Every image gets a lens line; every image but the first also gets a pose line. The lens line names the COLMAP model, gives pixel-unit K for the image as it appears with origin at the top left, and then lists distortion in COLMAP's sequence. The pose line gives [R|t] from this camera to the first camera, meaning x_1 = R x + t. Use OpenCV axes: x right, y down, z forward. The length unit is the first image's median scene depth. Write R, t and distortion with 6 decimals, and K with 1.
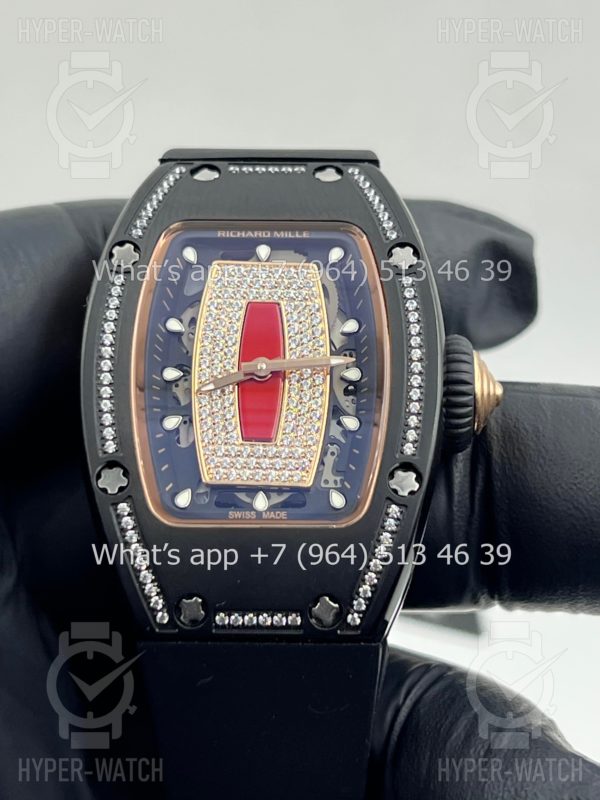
lens RADIAL K [[1856.2, 0, 300.4], [0, 1856.2, 396.0], [0, 0, 1]] dist [0.263334, 0.000000]
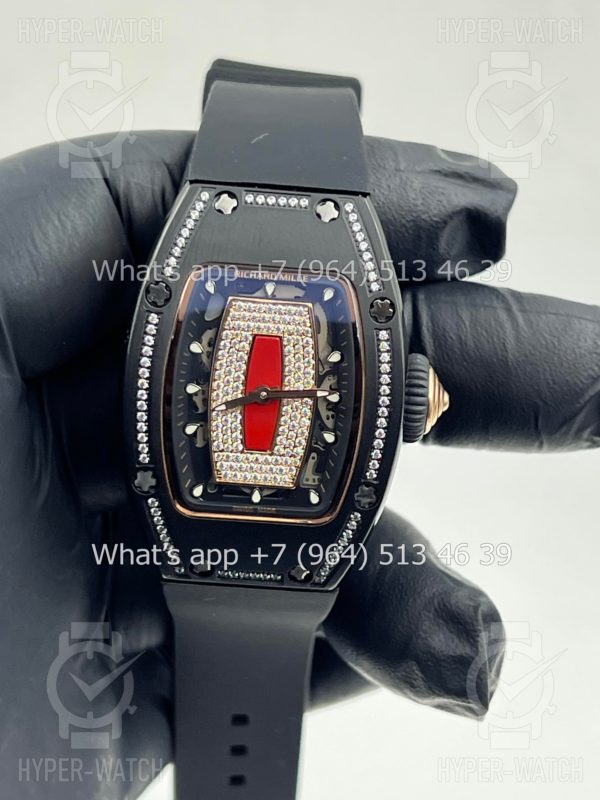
lens RADIAL K [[1856.2, 0, 292.4], [0, 1856.2, 400.2], [0, 0, 1]] dist [0.263334, 0.000000]
pose [[0.997534, 0.059157, 0.037775, -0.048610], [-0.070137, 0.860883, 0.503946, -0.652665], [-0.002707, -0.505353, 0.862908, -0.105065]]
